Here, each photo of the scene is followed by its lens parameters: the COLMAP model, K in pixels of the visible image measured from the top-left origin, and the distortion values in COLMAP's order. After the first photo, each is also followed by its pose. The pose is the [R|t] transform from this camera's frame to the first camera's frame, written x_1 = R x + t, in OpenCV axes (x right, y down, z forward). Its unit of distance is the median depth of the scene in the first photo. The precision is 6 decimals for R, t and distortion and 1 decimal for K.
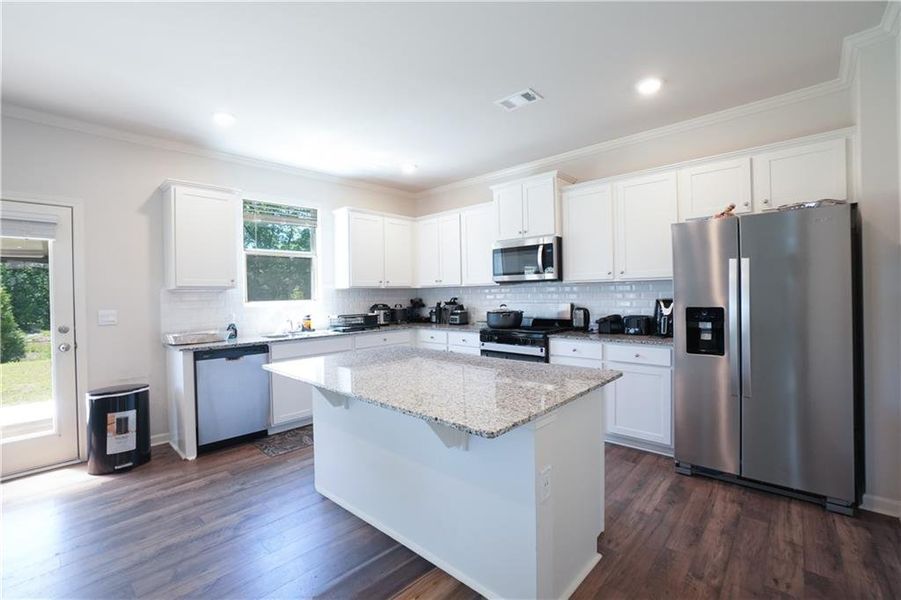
lens RADIAL K [[391.2, 0, 450.5], [0, 391.2, 300.0], [0, 0, 1]] dist [-0.033523, -0.000140]
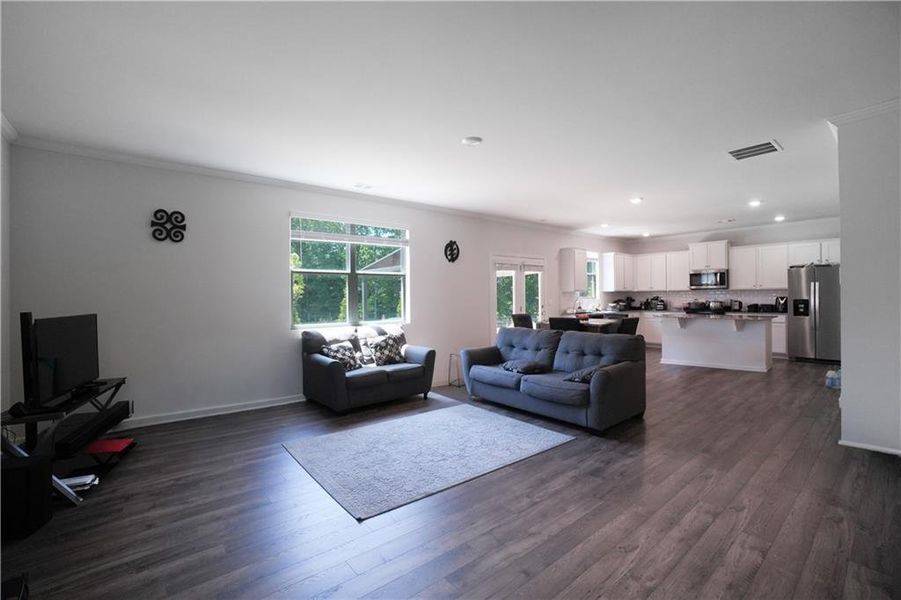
lens RADIAL K [[404.8, 0, 450.5], [0, 404.8, 300.0], [0, 0, 1]] dist [-0.001027, -0.000130]
pose [[0.995362, 0.008542, -0.095823, -1.131171], [-0.009055, 0.999947, -0.004929, 0.042557], [0.095775, 0.005774, 0.995386, -1.540792]]
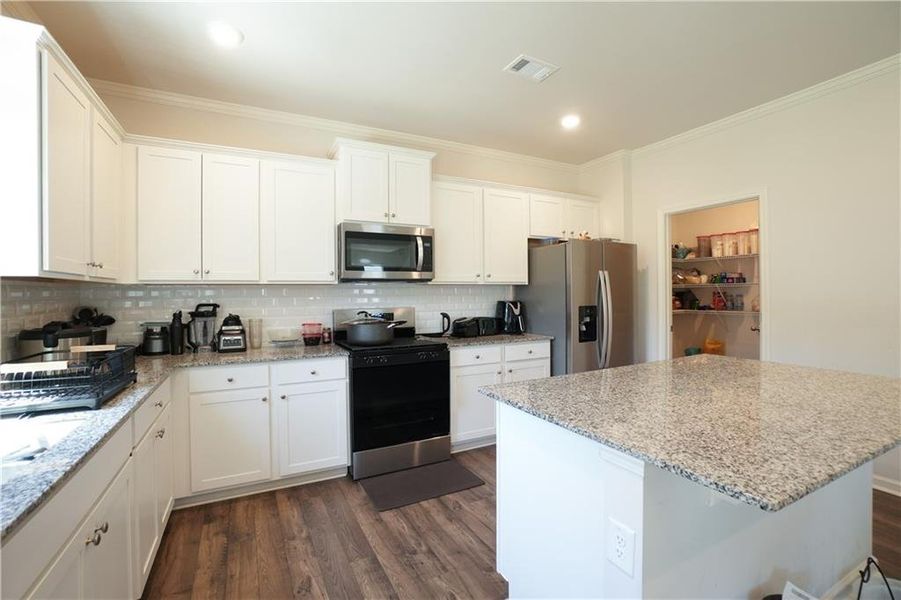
lens RADIAL K [[399.2, 0, 450.5], [0, 399.2, 300.0], [0, 0, 1]] dist [-0.031008, -0.000035]
pose [[0.348981, -0.001265, 0.937129, -0.539601], [0.018409, 0.999815, -0.005506, -0.002481], [-0.936949, 0.019173, 0.348940, 0.660791]]
